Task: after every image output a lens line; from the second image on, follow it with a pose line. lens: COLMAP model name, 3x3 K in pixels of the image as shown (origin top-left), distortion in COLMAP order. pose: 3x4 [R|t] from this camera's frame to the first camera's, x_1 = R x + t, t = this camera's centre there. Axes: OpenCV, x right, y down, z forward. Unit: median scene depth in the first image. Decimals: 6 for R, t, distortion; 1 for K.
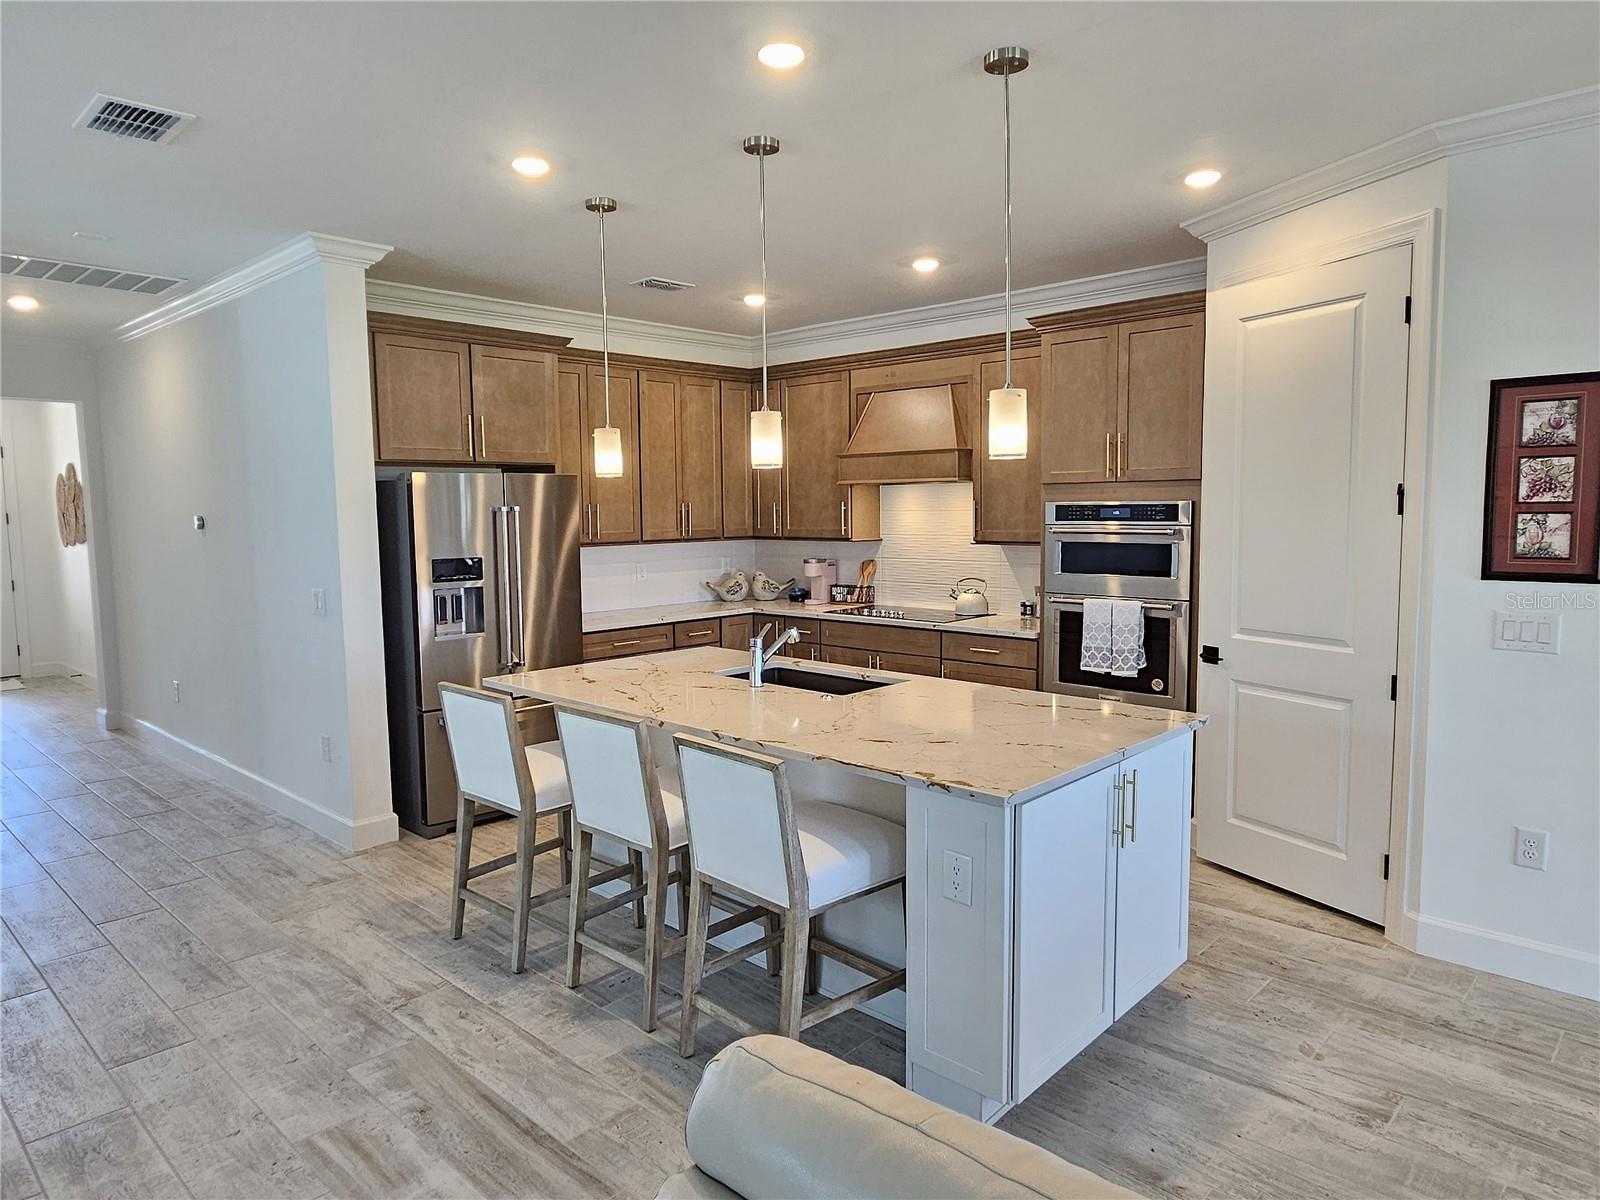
lens RADIAL K [[1021.6, 0, 766.2], [0, 1021.6, 603.0], [0, 0, 1]] dist [0.007484, -0.008486]
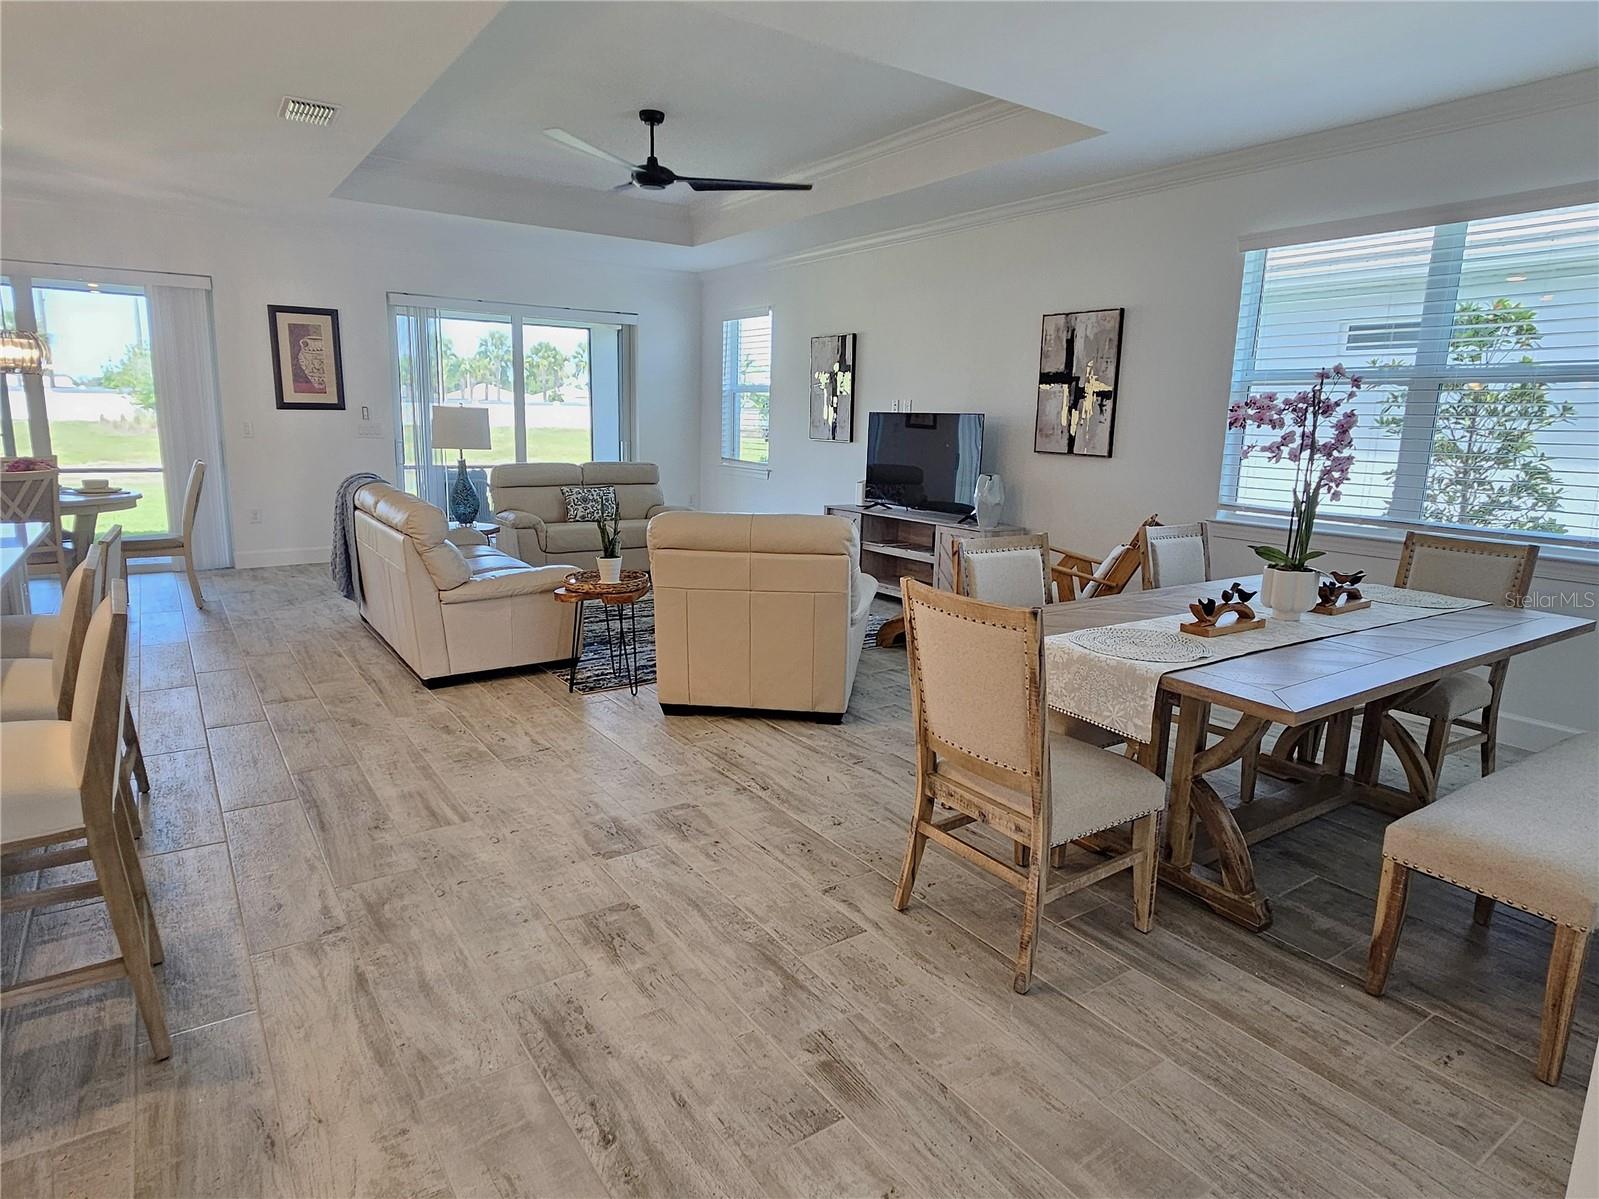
lens RADIAL K [[927.0, 0, 781.1], [0, 927.0, 596.6], [0, 0, 1]] dist [-0.003368, -0.000353]
pose [[-0.980973, -0.048863, 0.187893, -0.550691], [0.006079, 0.959603, 0.281290, -0.047701], [-0.194047, 0.277080, -0.941048, 1.021149]]
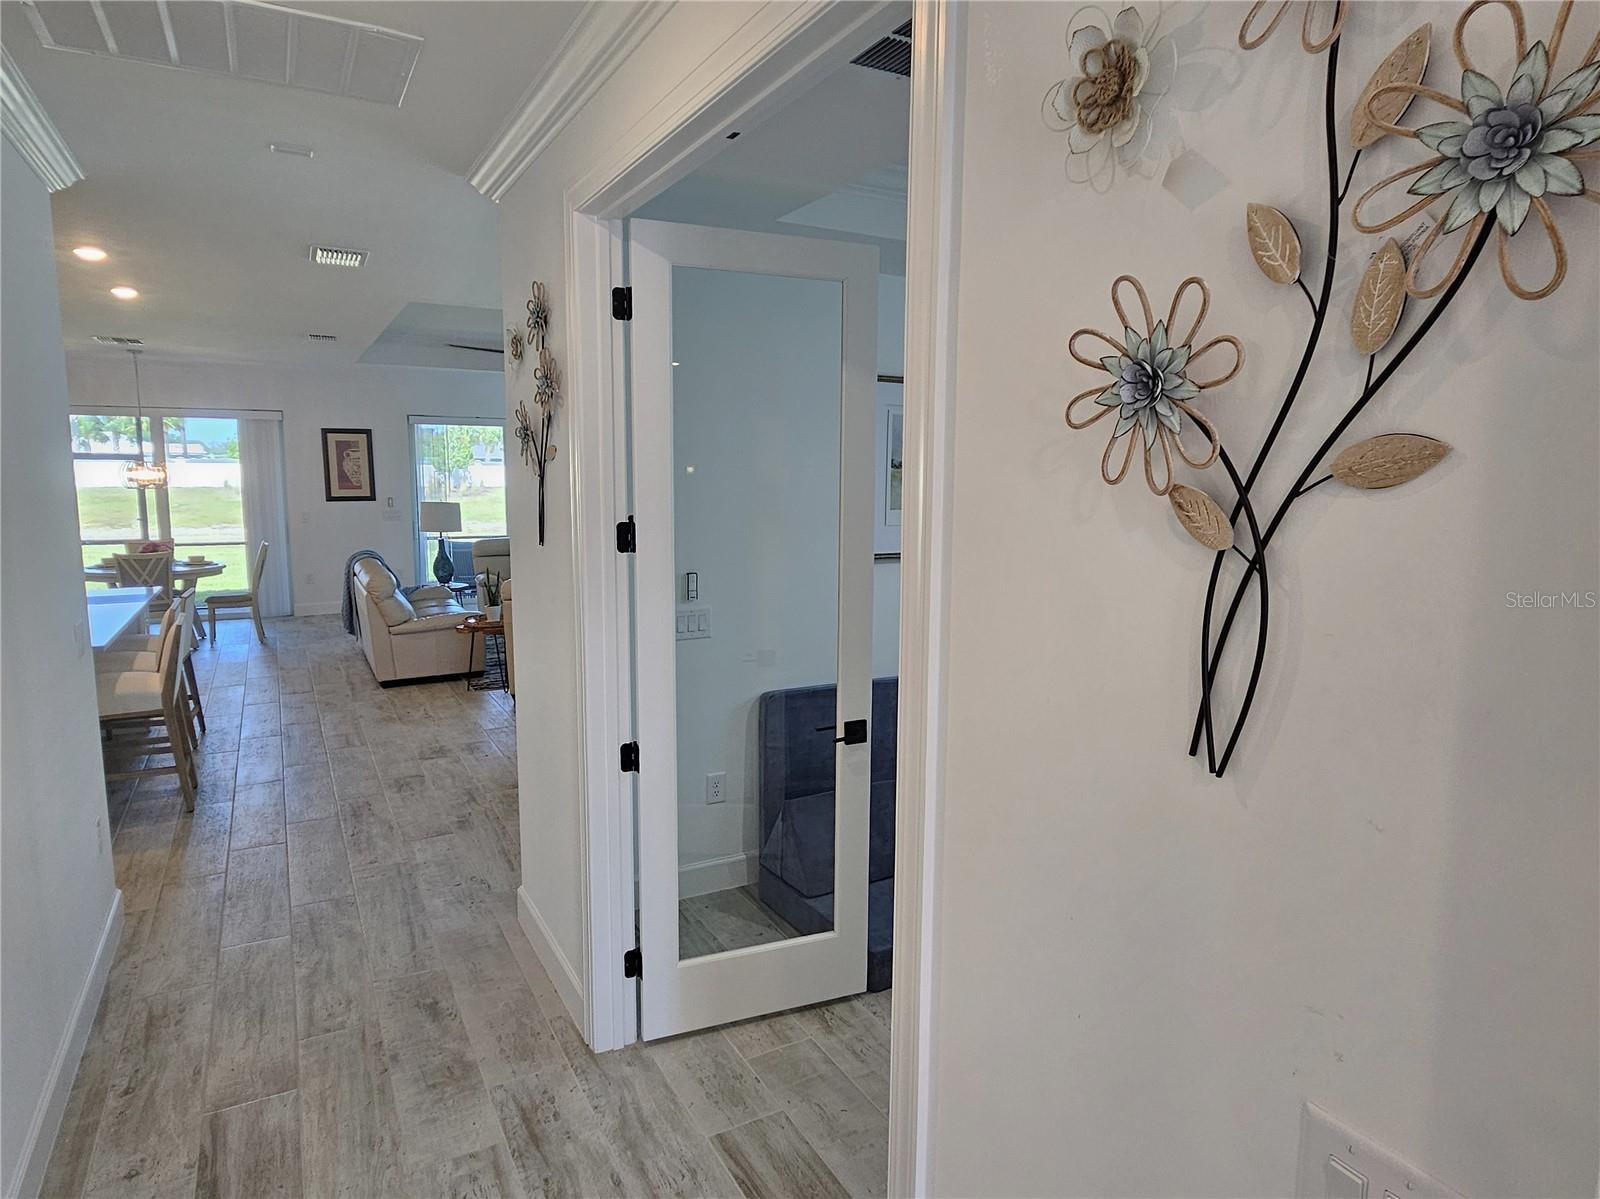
lens RADIAL K [[927.6, 0, 795.3], [0, 927.6, 595.0], [0, 0, 1]] dist [-0.003368, -0.000353]
pose [[-0.962610, -0.033981, 0.268753, -1.046608], [0.027957, 0.974342, 0.223330, -0.155112], [-0.269446, 0.222493, -0.936961, 1.409097]]
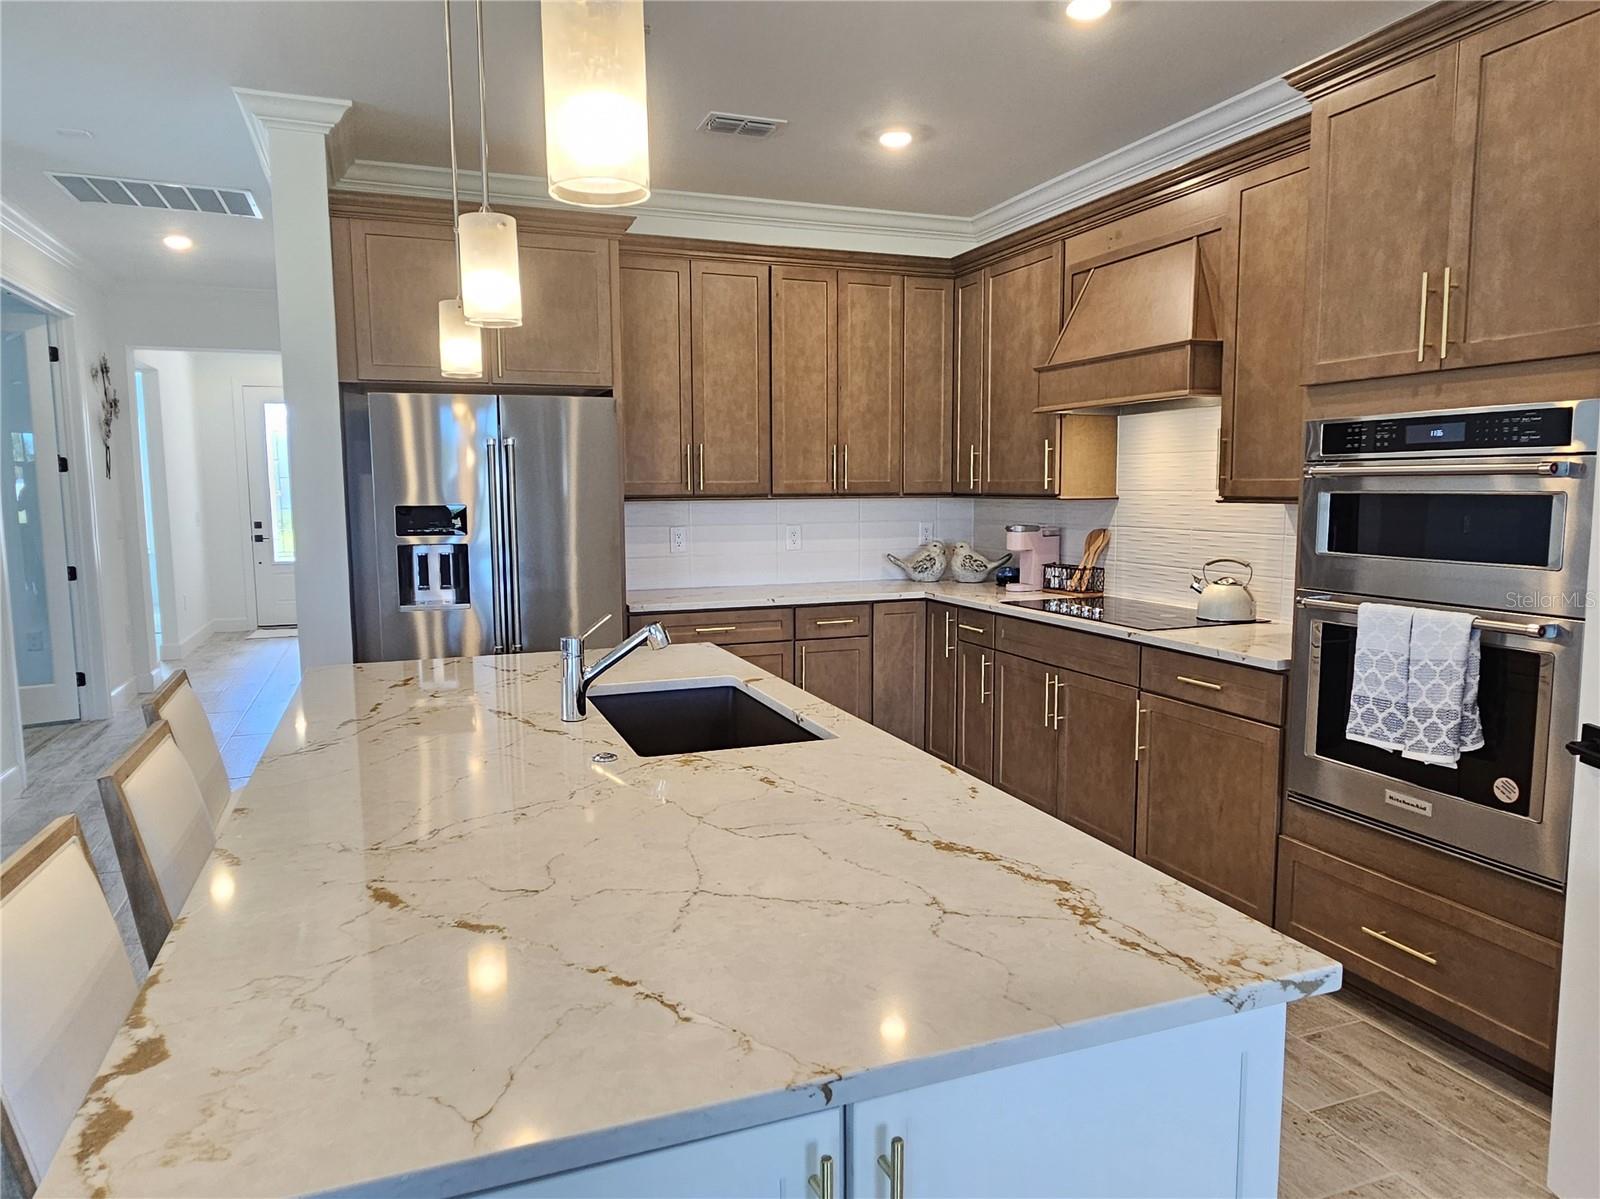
lens RADIAL K [[1021.6, 0, 780.0], [0, 1021.6, 604.7], [0, 0, 1]] dist [0.007484, -0.008486]
pose [[0.907765, 0.055093, -0.415844, 0.252849], [-0.044990, 0.998407, 0.034064, -0.007427], [0.417059, -0.012213, 0.908798, 0.397363]]
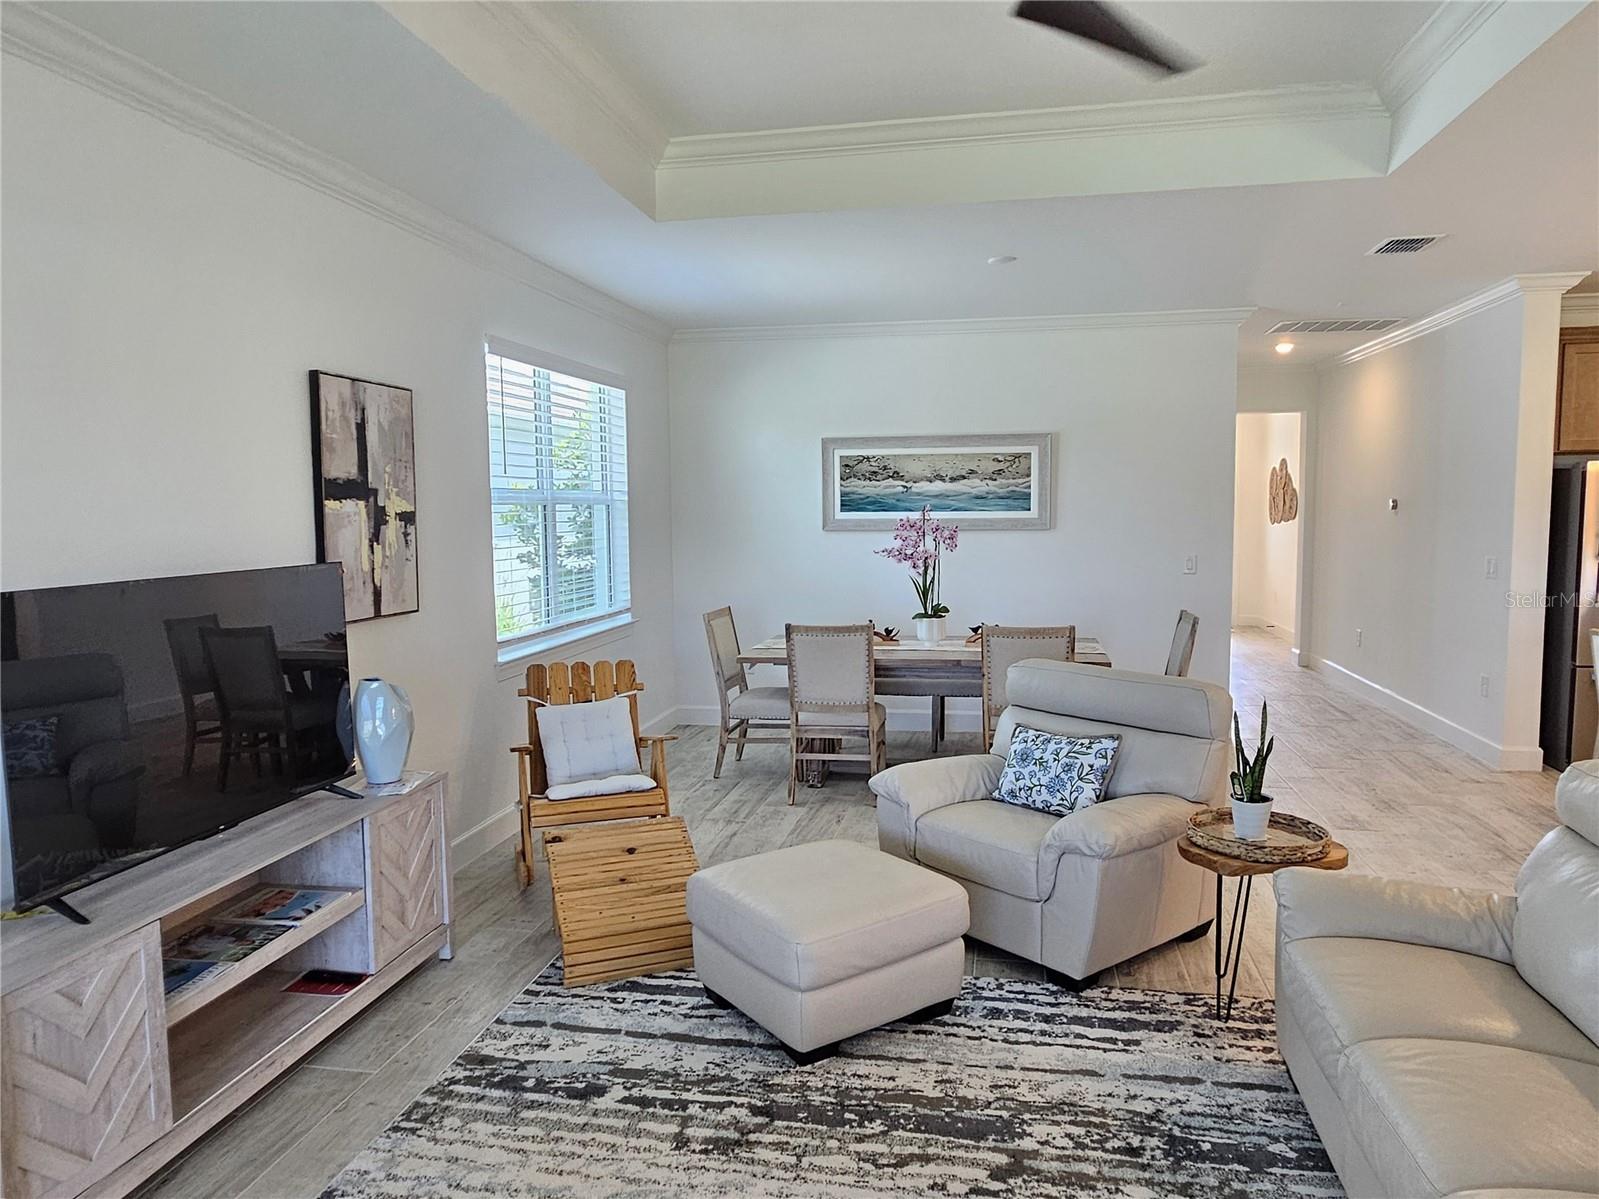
lens RADIAL K [[1056.6, 0, 814.9], [0, 1056.6, 609.6], [0, 0, 1]] dist [-0.017950, 0.003103]
pose [[0.563727, 0.084671, -0.821610, 0.149074], [-0.072467, 0.995966, 0.052917, 0.041201], [0.822776, 0.029709, 0.567589, -0.391863]]
